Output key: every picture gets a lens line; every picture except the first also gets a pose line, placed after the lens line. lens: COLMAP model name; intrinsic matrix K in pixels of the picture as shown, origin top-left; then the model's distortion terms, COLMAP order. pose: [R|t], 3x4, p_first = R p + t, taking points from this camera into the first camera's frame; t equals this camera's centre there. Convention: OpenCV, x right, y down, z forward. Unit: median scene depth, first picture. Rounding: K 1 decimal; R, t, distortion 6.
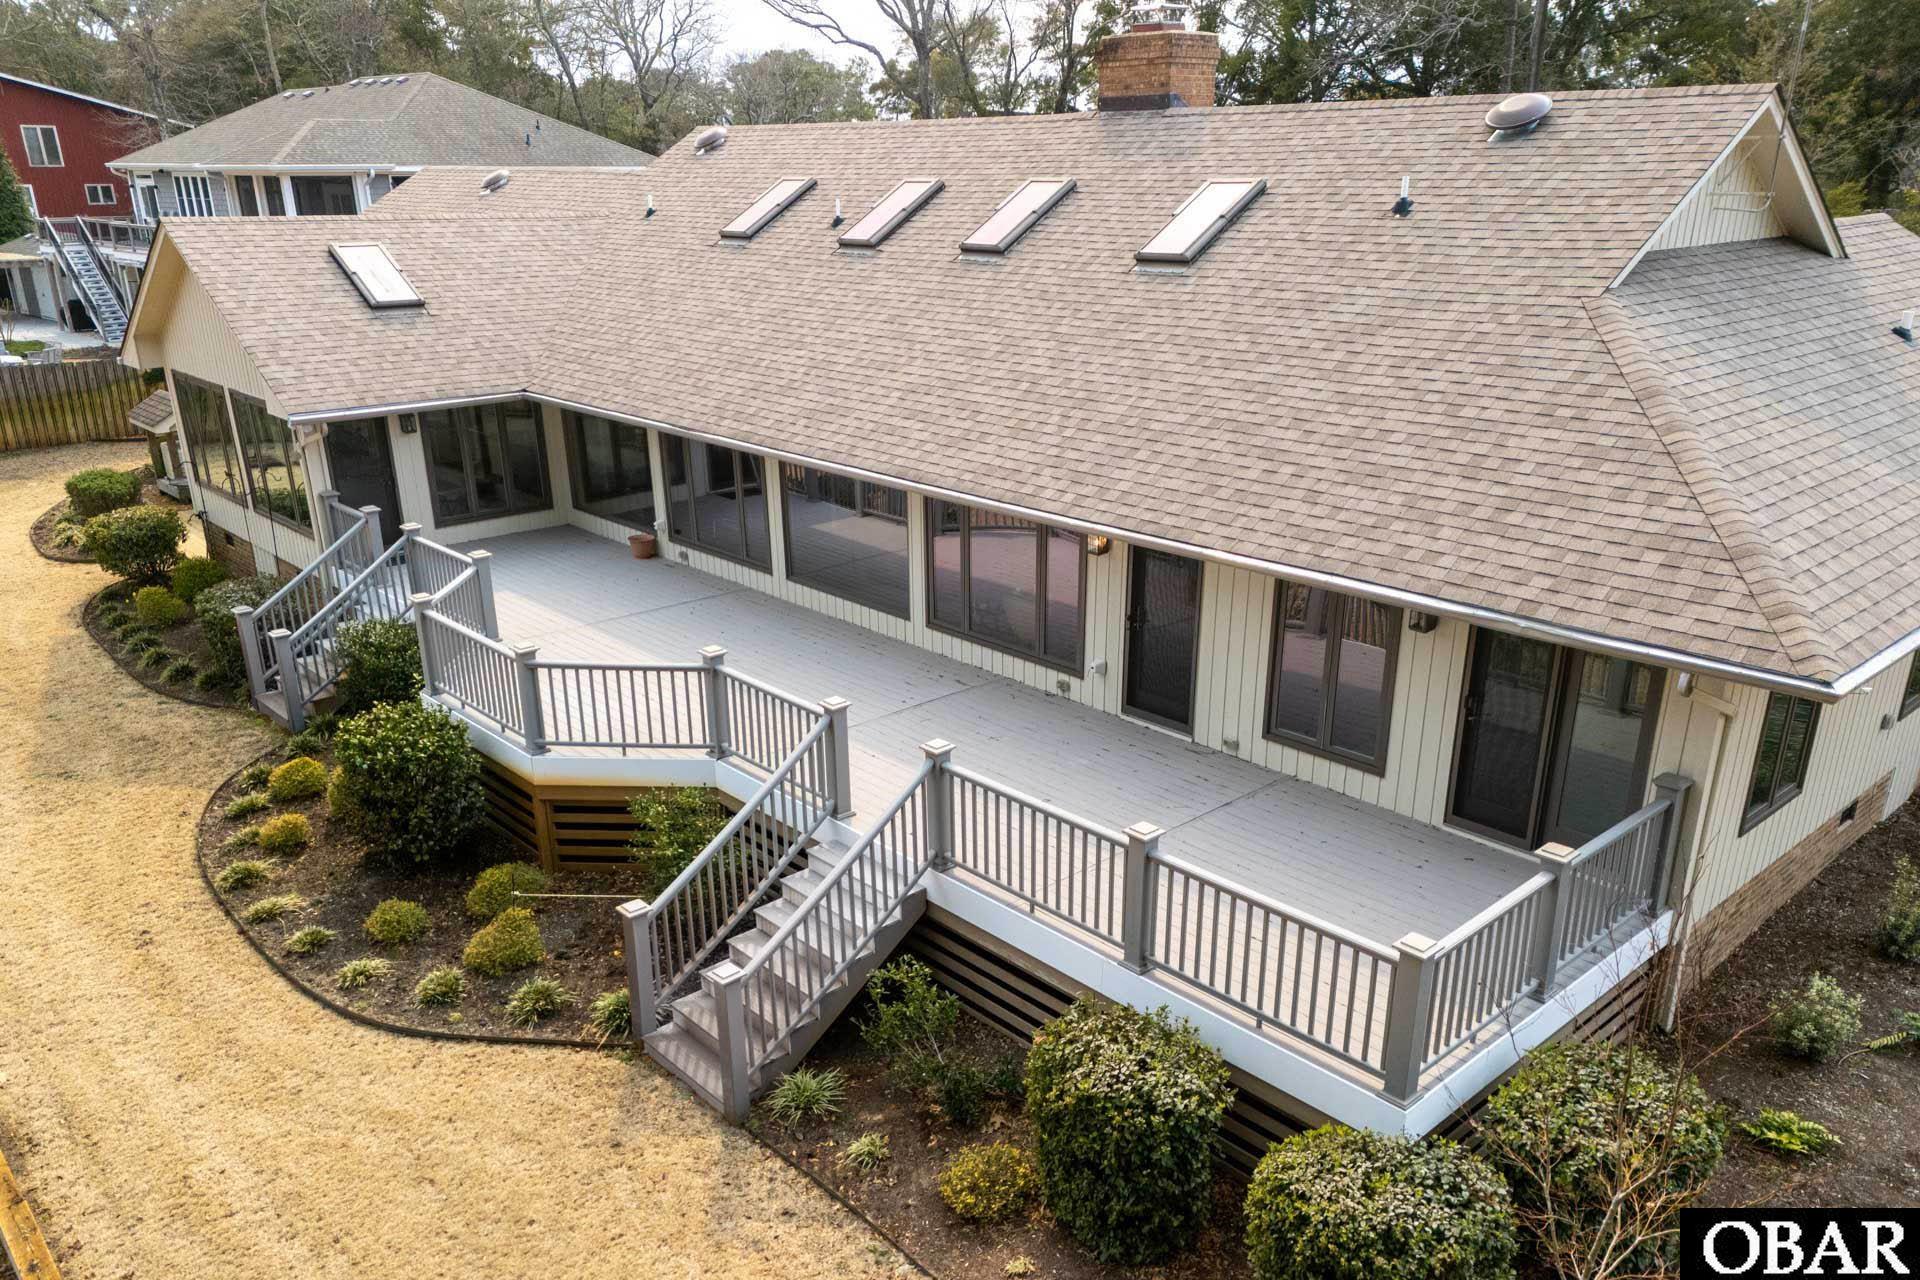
lens RADIAL K [[1391.4, 0, 962.9], [0, 1391.4, 688.1], [0, 0, 1]] dist [-0.001741, 0.165982]
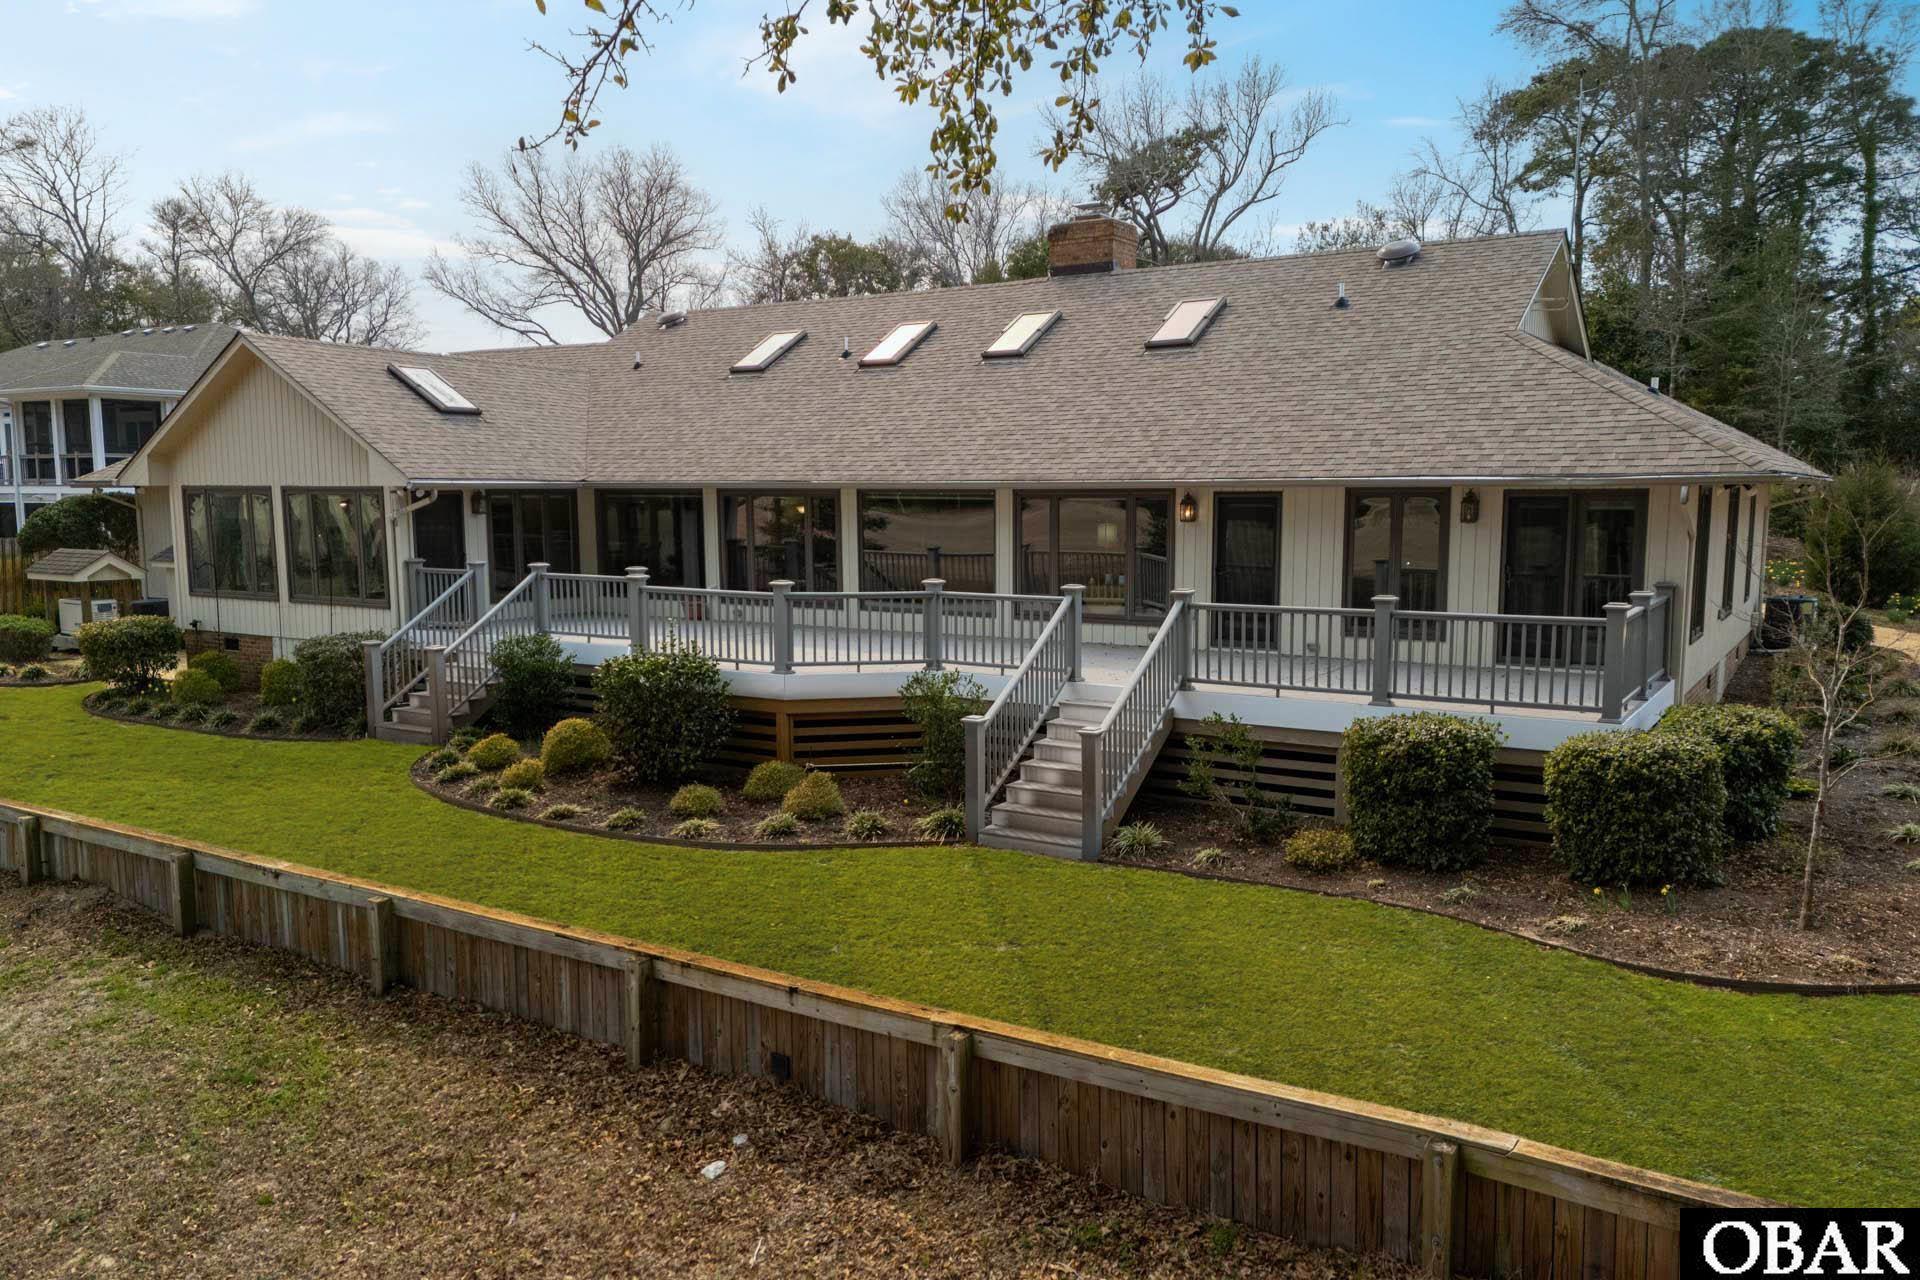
lens RADIAL K [[1391.4, 0, 962.9], [0, 1391.4, 688.1], [0, 0, 1]] dist [-0.001741, 0.165982]
pose [[0.961952, -0.028539, 0.271725, -0.361663], [0.092401, 0.969911, -0.225244, 0.255115], [-0.257120, 0.241782, 0.935645, -0.105659]]
